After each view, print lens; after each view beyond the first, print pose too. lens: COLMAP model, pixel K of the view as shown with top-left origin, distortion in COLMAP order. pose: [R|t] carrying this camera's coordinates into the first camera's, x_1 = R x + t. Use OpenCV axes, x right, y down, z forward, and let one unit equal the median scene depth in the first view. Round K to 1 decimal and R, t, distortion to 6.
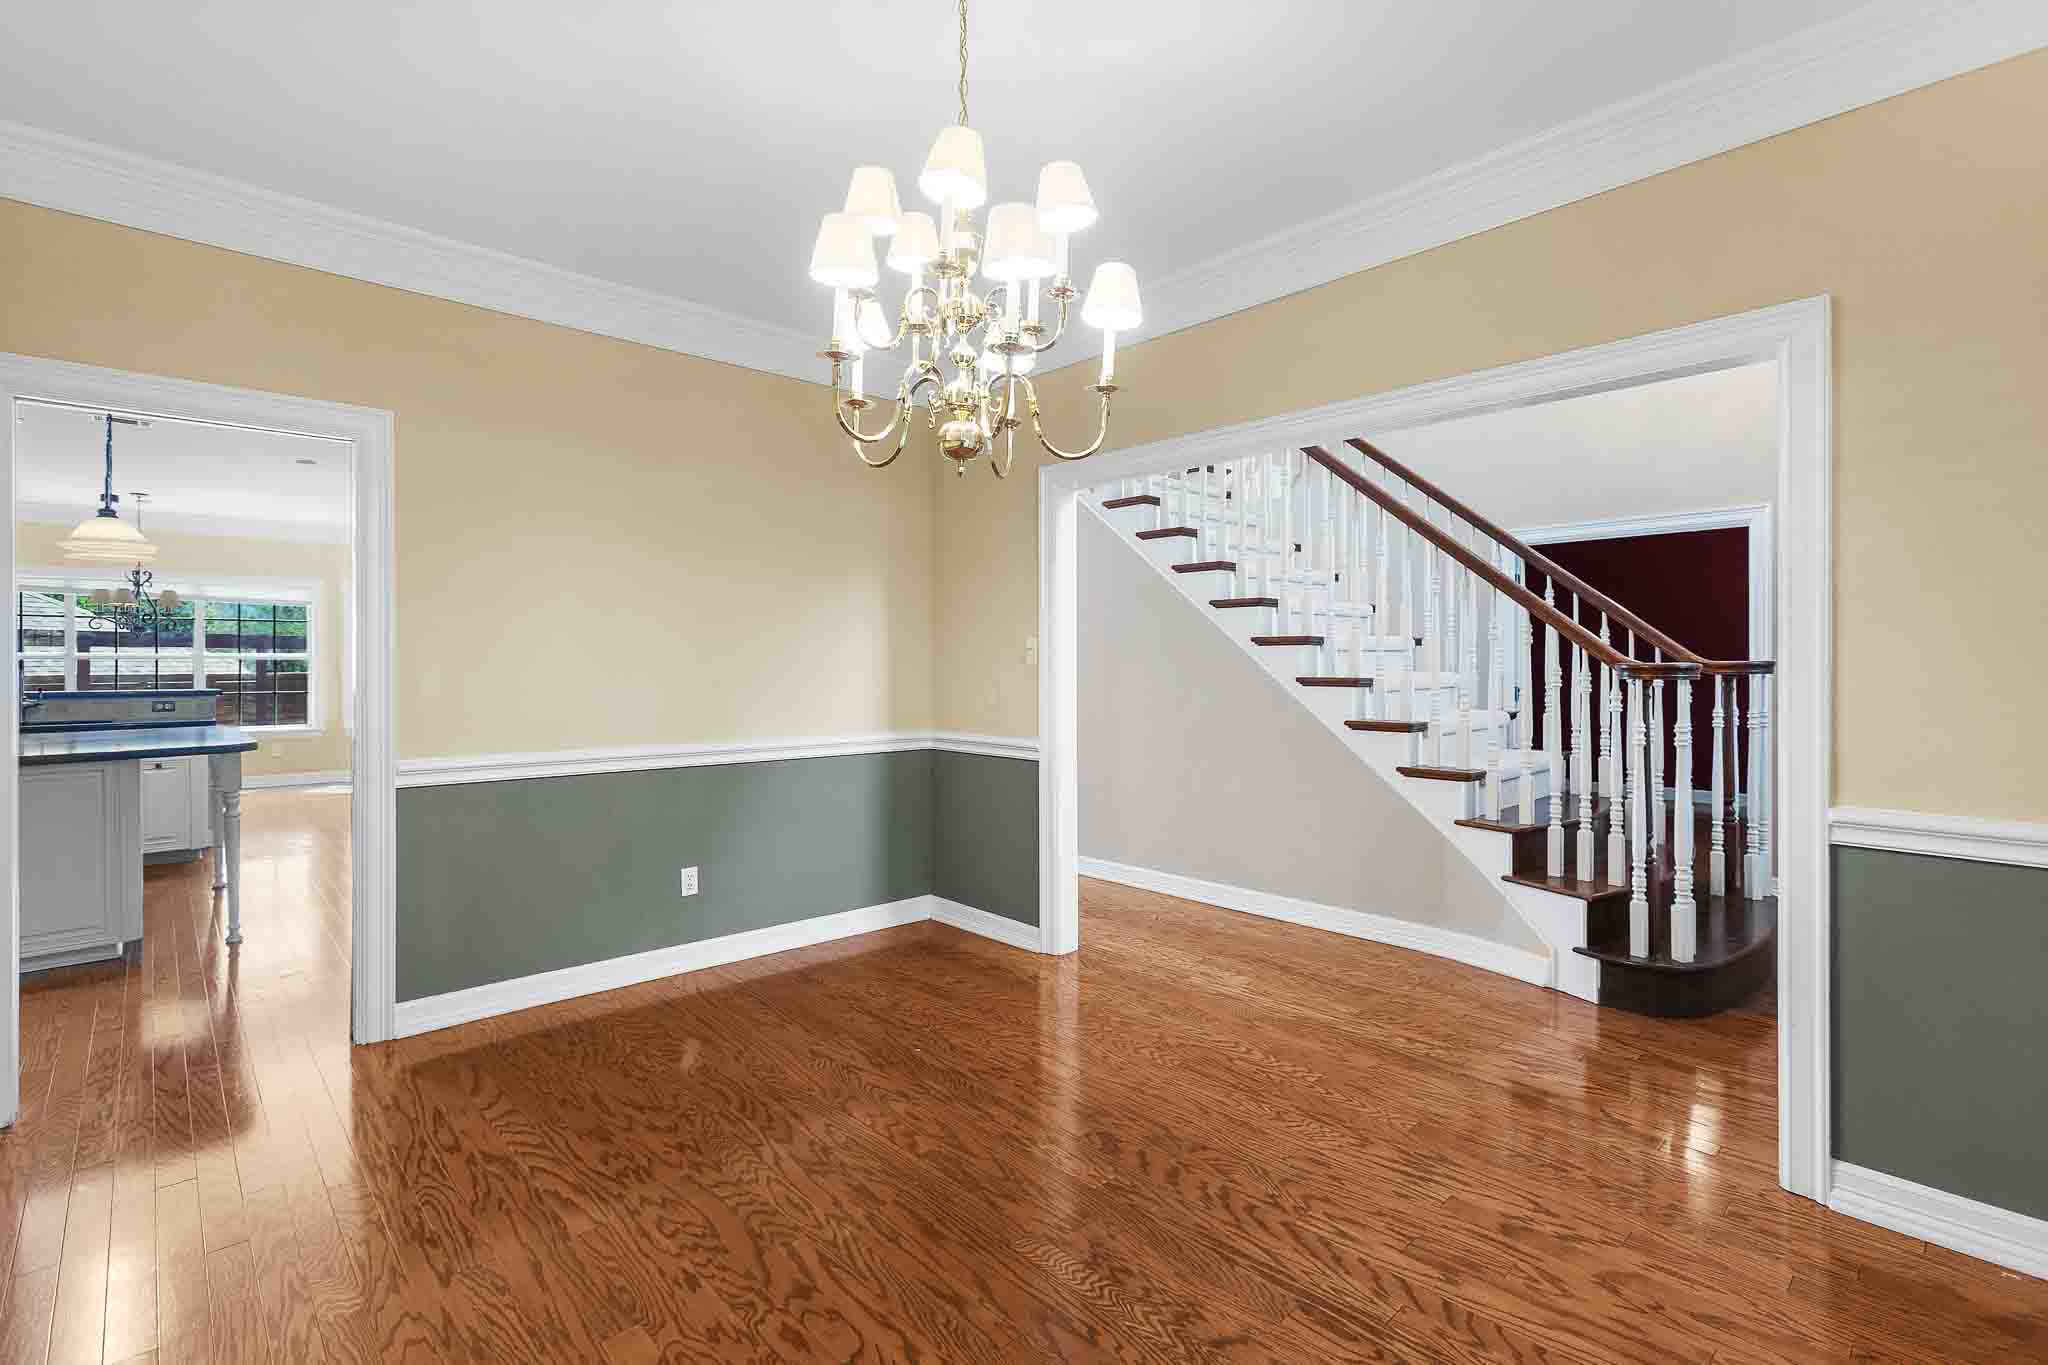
lens RADIAL K [[949.6, 0, 1017.9], [0, 949.6, 667.8], [0, 0, 1]] dist [0.001366, 0.000325]
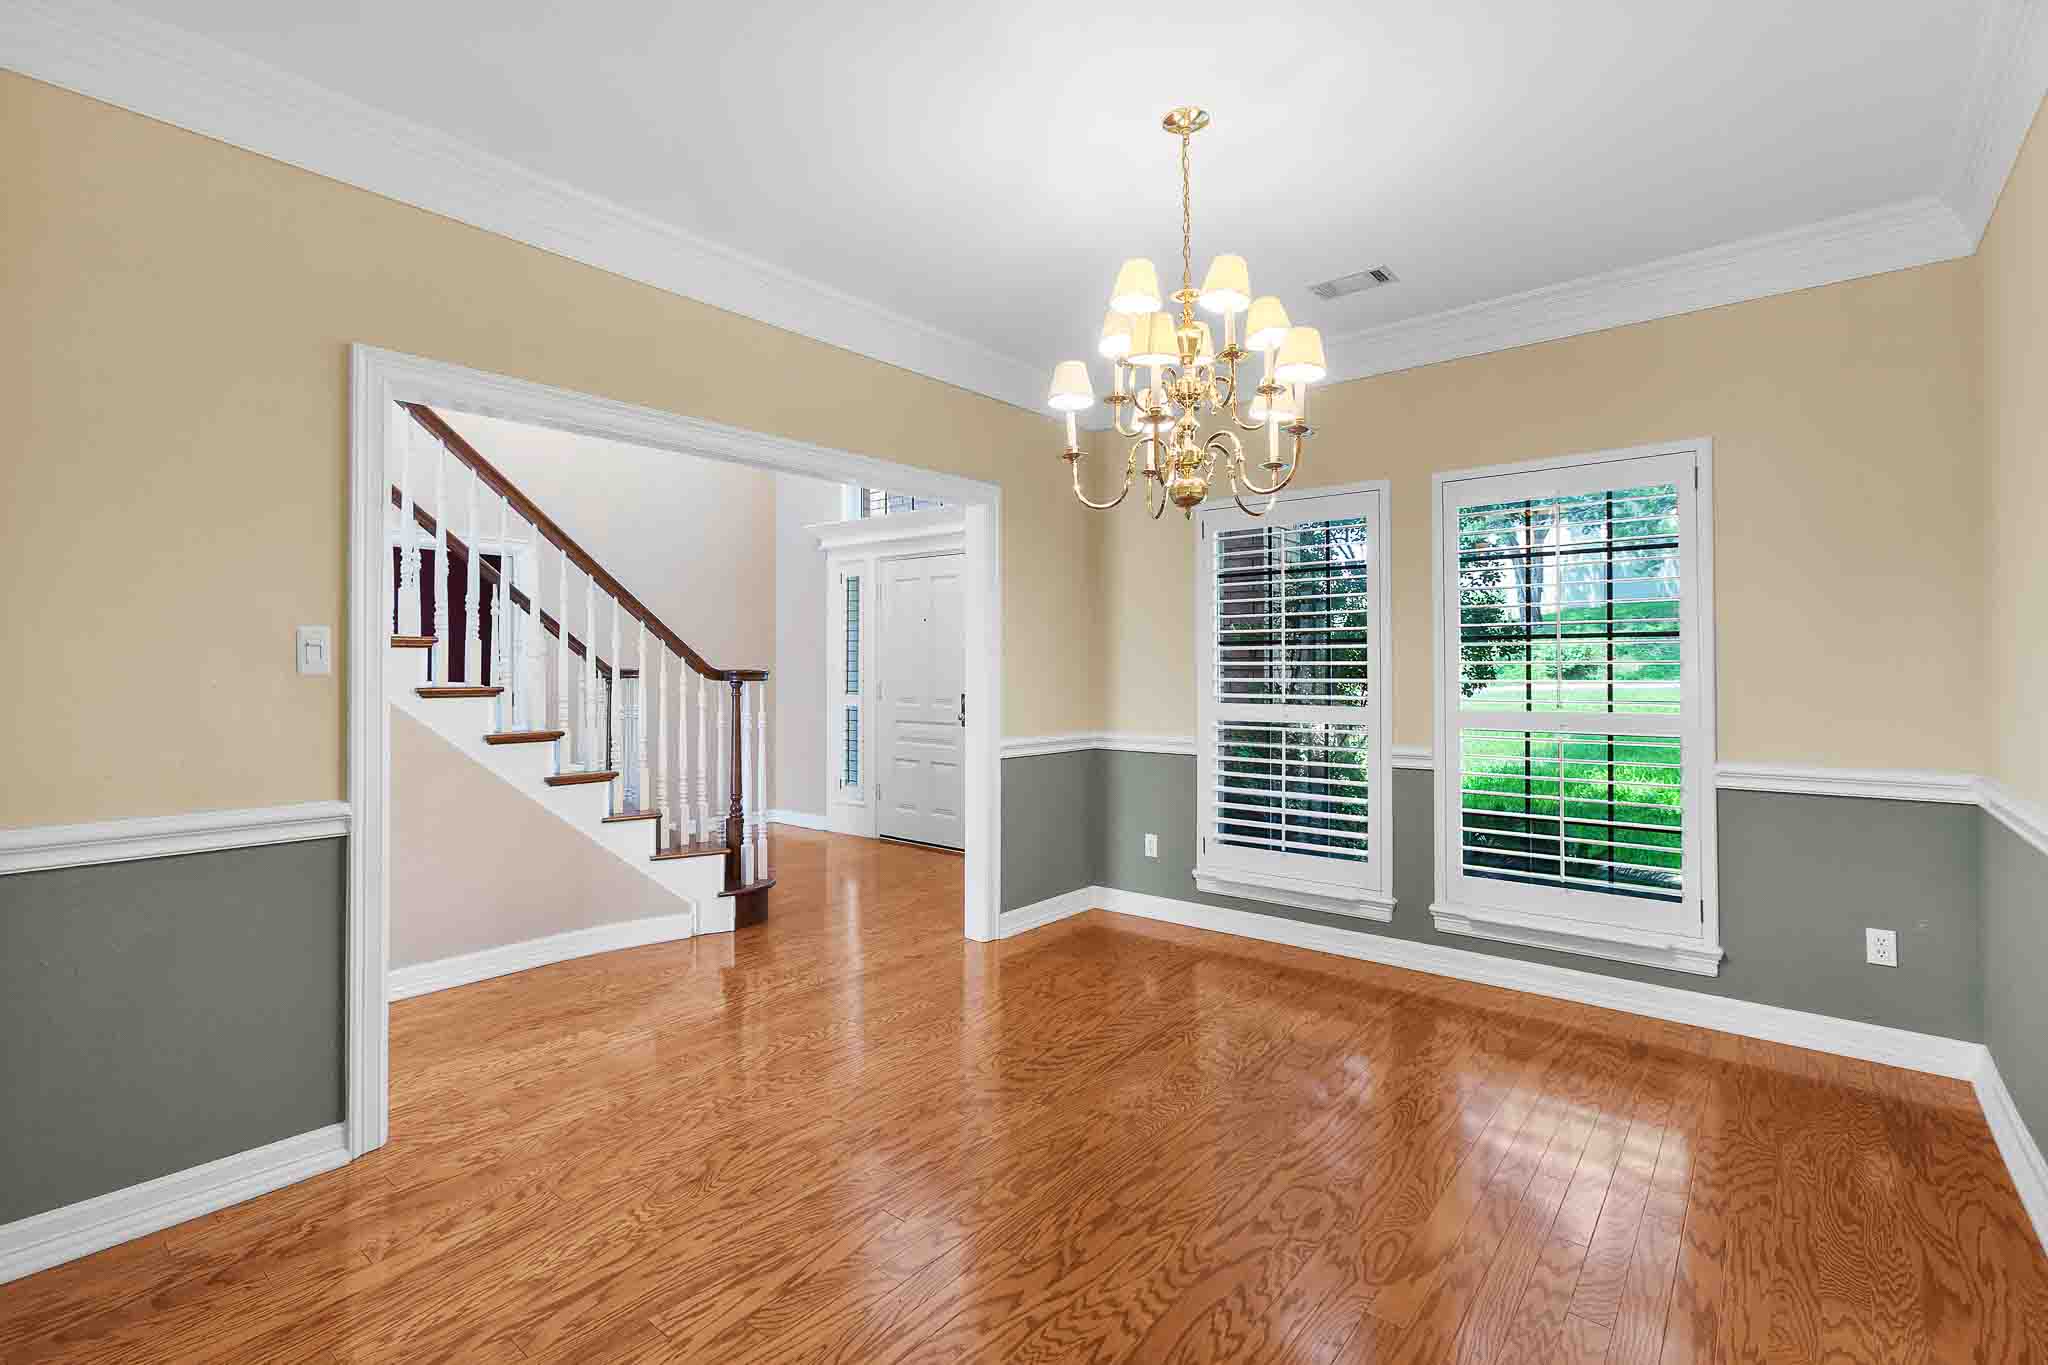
lens RADIAL K [[949.6, 0, 1019.1], [0, 949.6, 677.9], [0, 0, 1]] dist [0.001366, 0.000325]
pose [[-0.155601, -0.001063, 0.987819, -0.803954], [0.002262, 0.999996, 0.001433, 0.011656], [-0.987817, 0.002457, -0.155598, 0.916365]]
